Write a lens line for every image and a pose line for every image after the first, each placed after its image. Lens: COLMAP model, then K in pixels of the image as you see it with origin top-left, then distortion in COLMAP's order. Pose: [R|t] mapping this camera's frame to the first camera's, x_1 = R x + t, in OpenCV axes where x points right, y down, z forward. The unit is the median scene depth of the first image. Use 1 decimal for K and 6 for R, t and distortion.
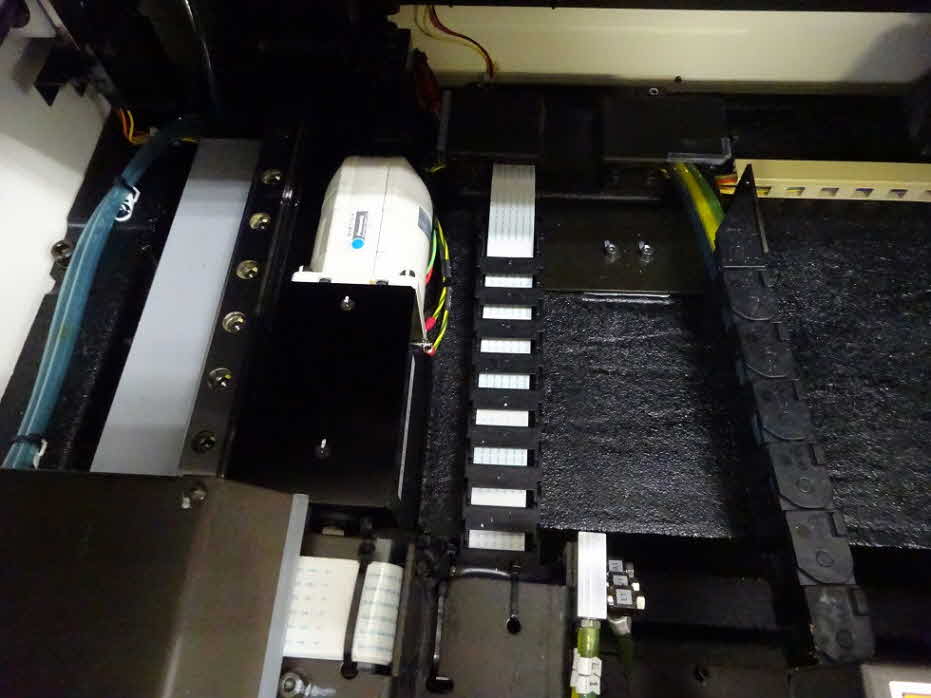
lens RADIAL K [[685.9, 0, 466.1], [0, 685.9, 353.6], [0, 0, 1]] dist [-0.013872, -0.002926]
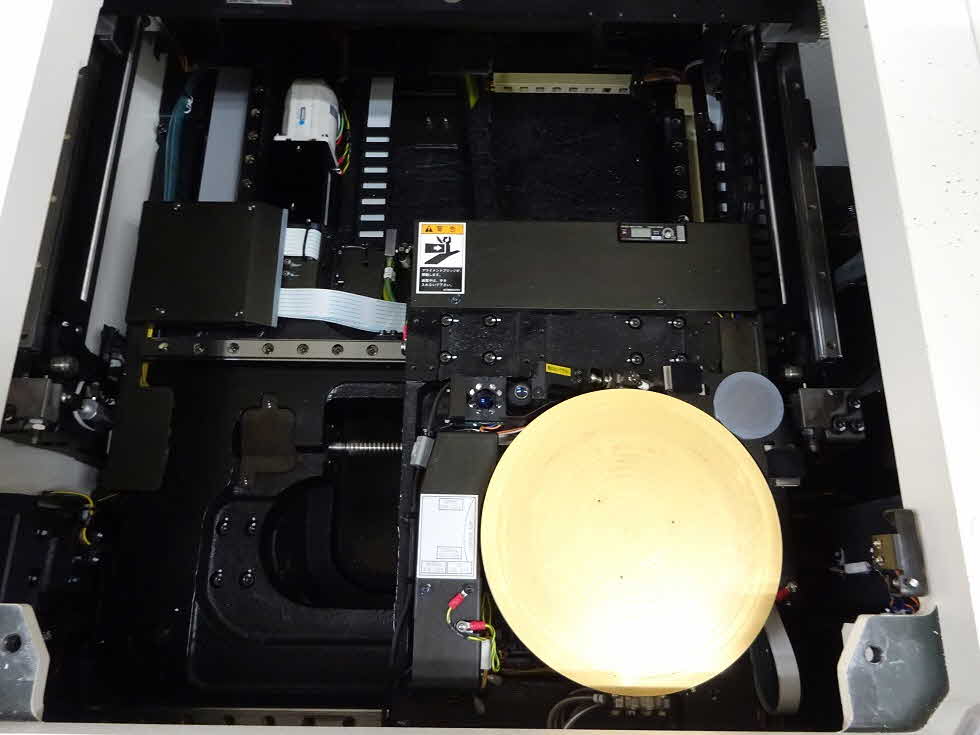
lens RADIAL K [[722.0, 0, 486.6], [0, 722.0, 366.7], [0, 0, 1]] dist [-0.013872, -0.002926]
pose [[0.998316, -0.037049, 0.044635, 0.283735], [0.028447, 0.983272, 0.179908, 0.200527], [-0.050553, -0.178335, 0.982670, -1.364978]]
